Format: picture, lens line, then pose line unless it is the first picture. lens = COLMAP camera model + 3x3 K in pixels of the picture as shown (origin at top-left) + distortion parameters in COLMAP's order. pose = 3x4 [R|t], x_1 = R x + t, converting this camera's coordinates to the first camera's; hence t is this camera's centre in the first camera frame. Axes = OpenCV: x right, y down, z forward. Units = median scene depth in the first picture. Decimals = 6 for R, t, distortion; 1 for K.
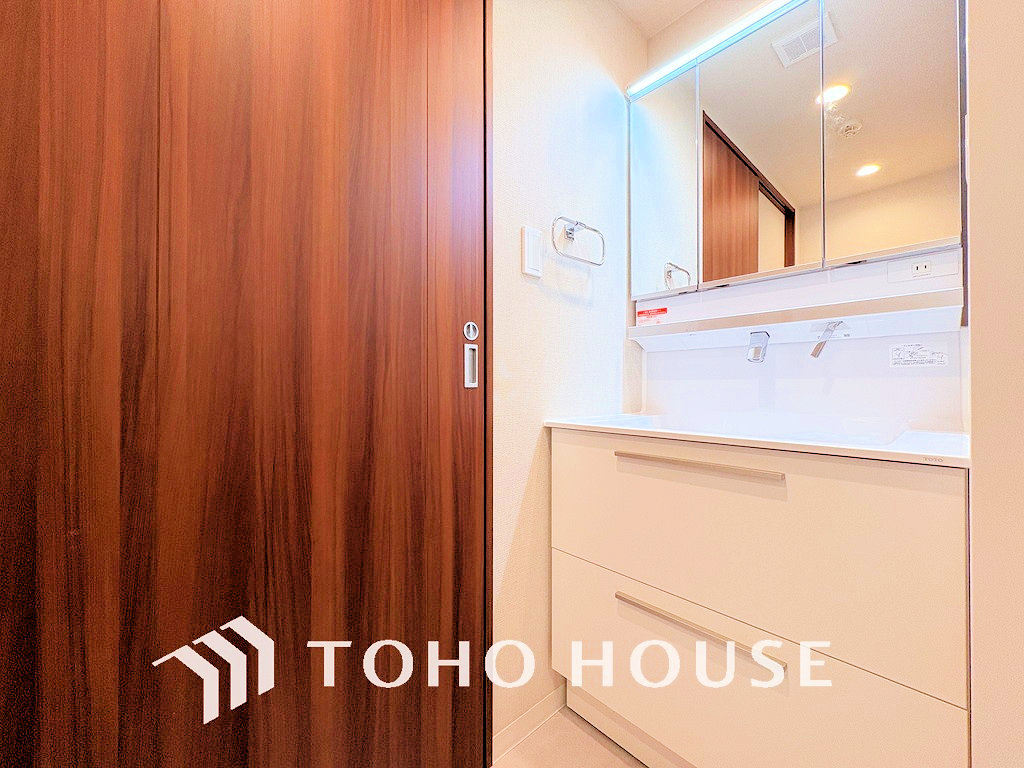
lens RADIAL K [[405.2, 0, 512.7], [0, 405.2, 383.1], [0, 0, 1]] dist [-0.000590, 0.000390]
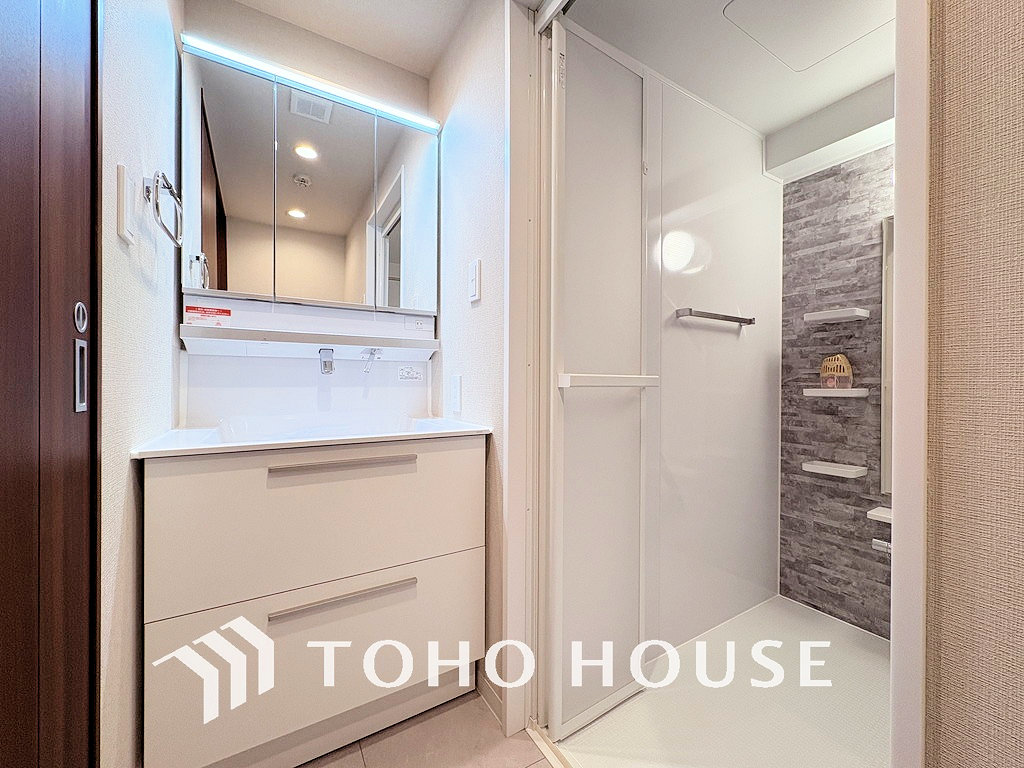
lens RADIAL K [[405.2, 0, 512.7], [0, 405.2, 383.1], [0, 0, 1]] dist [-0.000590, 0.000390]
pose [[0.197716, -0.001450, 0.980258, -0.560591], [-0.011287, 0.999929, 0.003756, -0.041686], [-0.980194, -0.011807, 0.197686, 0.253806]]
